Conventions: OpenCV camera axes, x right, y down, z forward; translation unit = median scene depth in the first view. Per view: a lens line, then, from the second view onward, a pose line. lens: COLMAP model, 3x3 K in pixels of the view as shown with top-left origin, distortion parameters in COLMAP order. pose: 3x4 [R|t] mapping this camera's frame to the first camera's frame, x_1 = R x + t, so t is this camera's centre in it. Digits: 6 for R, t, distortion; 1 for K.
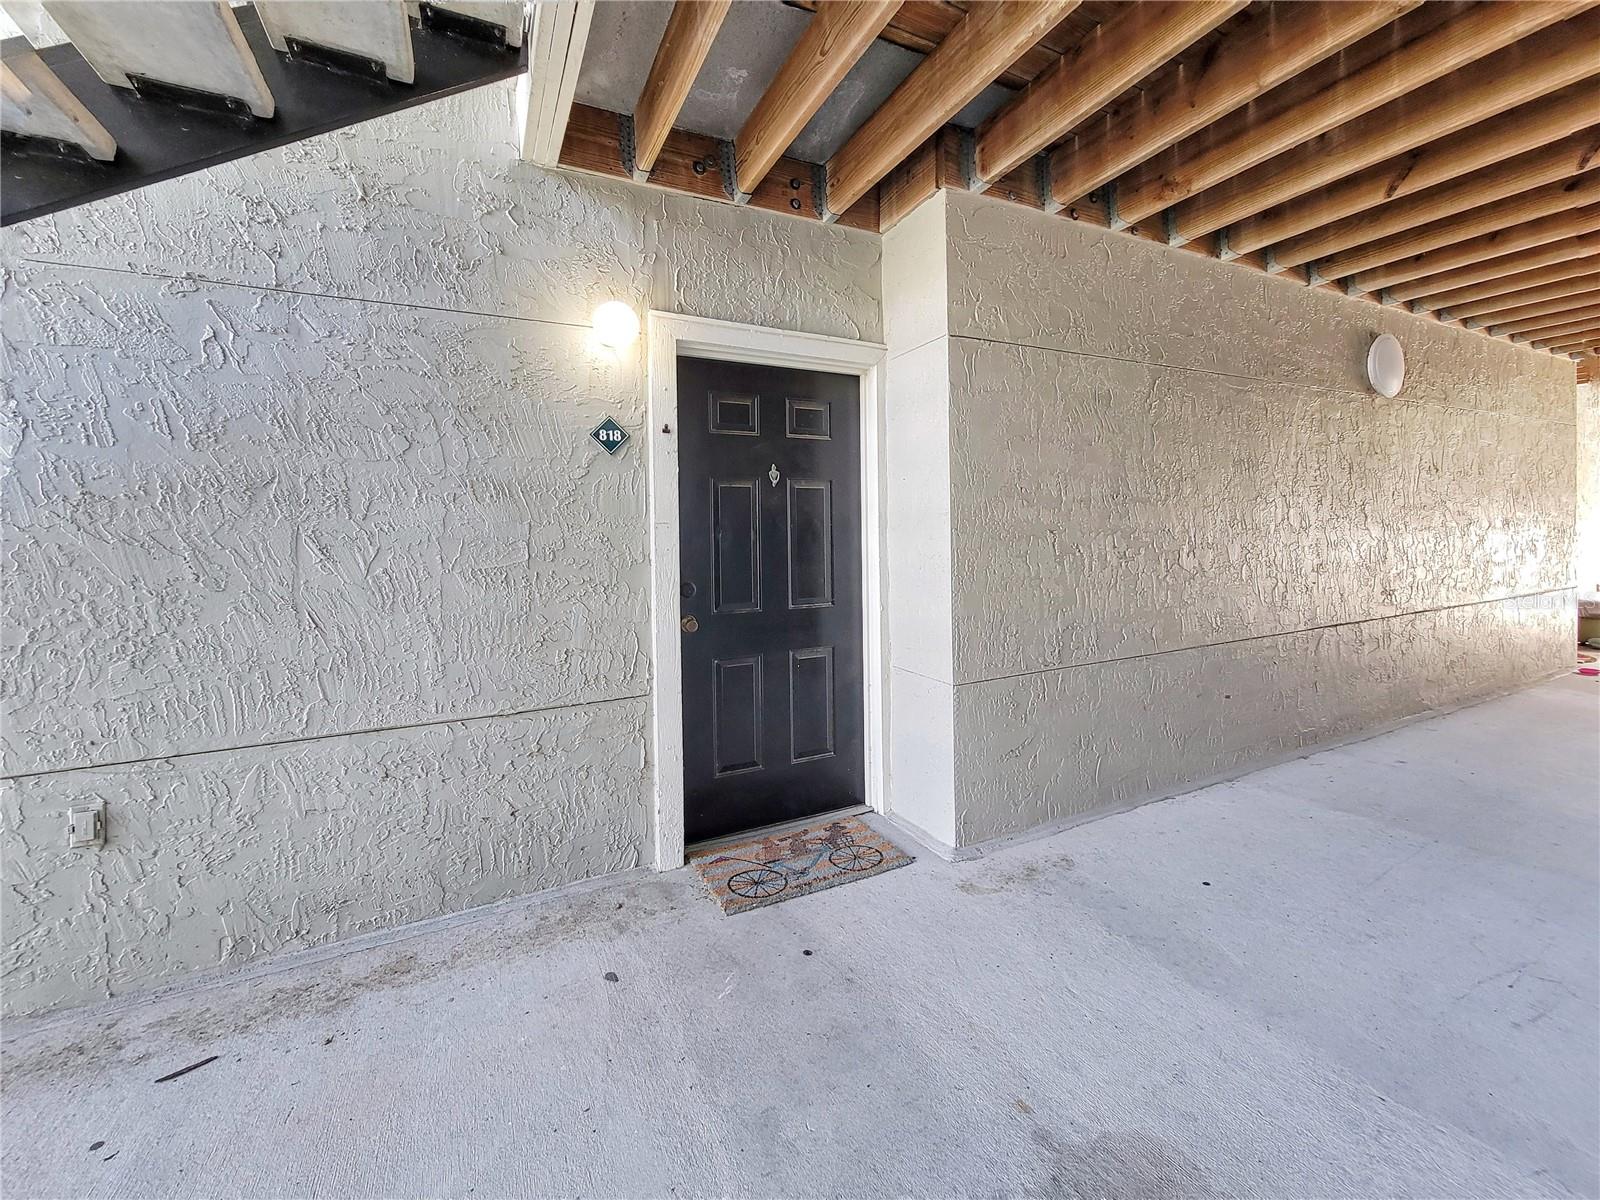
lens RADIAL K [[646.9, 0, 797.0], [0, 646.9, 562.7], [0, 0, 1]] dist [-0.000159, 0.000026]
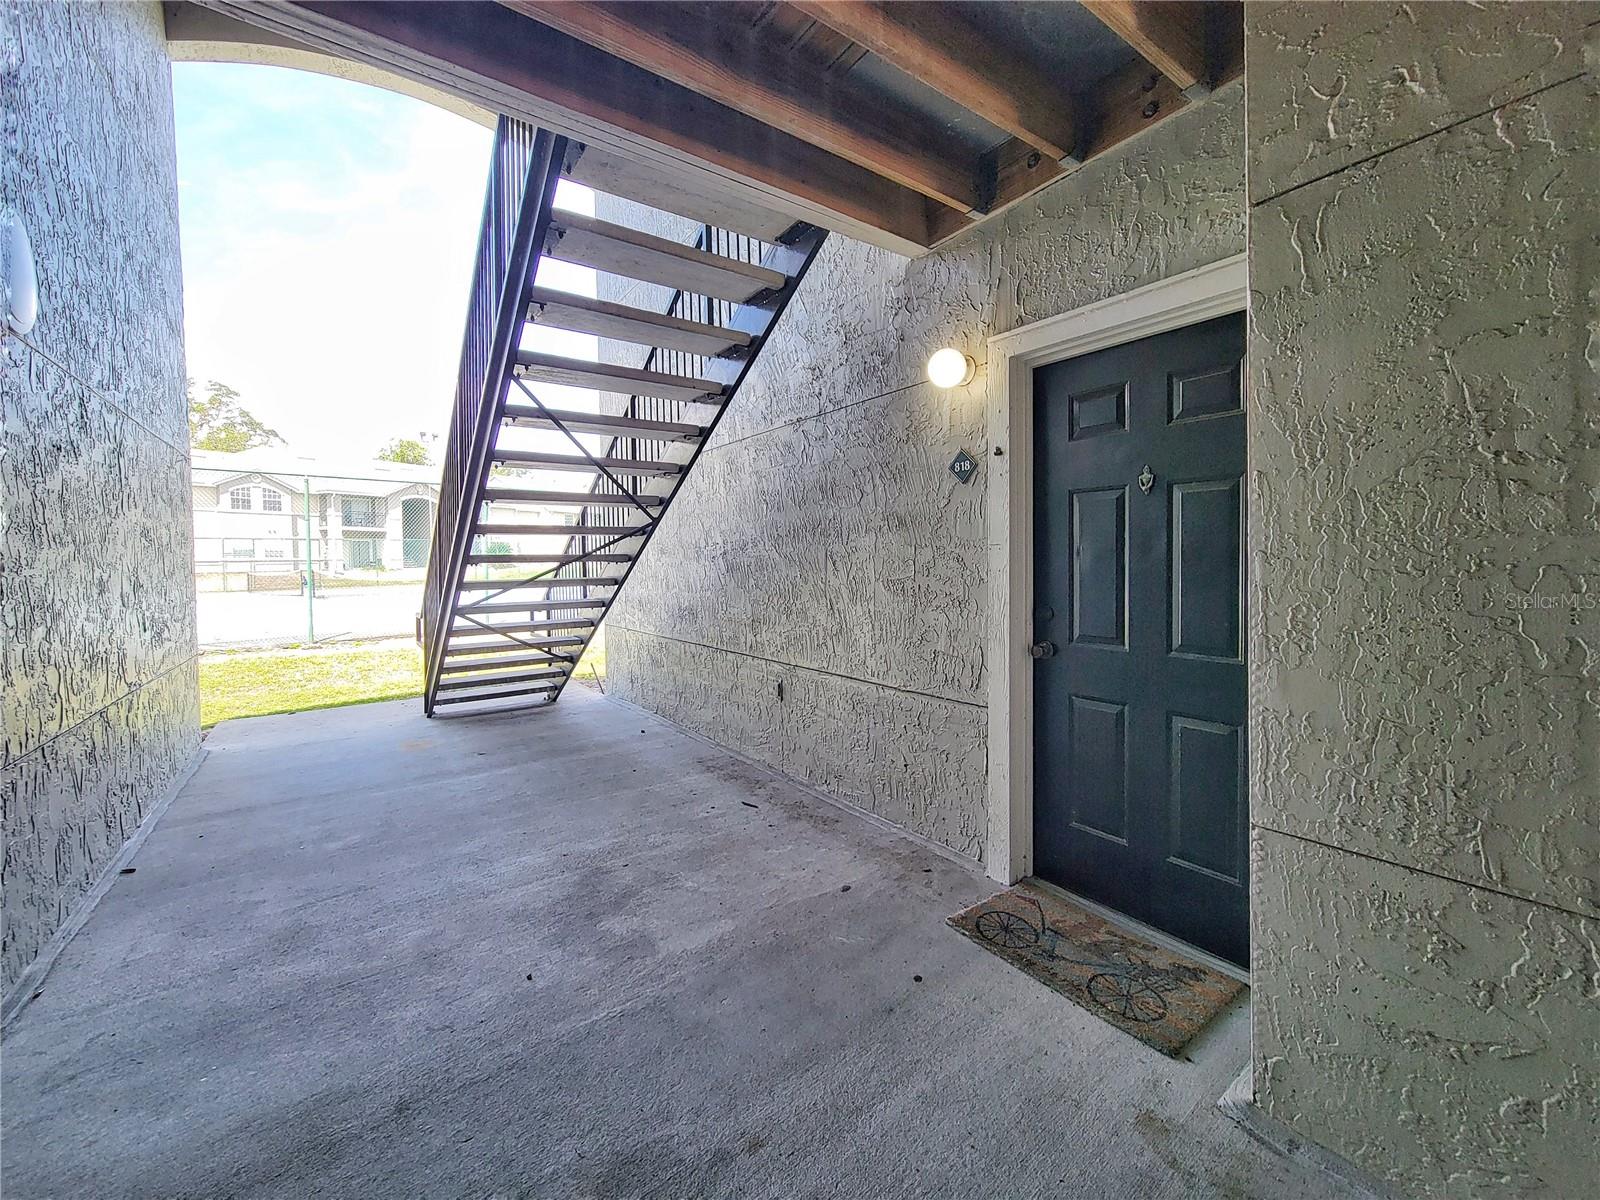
lens RADIAL K [[648.6, 0, 800.0], [0, 648.6, 600.0], [0, 0, 1]] dist [-0.000476, 0.000016]
pose [[0.161164, 0.080069, -0.983674, 0.825911], [-0.032110, 0.996601, 0.075860, -0.045078], [0.986405, 0.019360, 0.163187, 0.575463]]
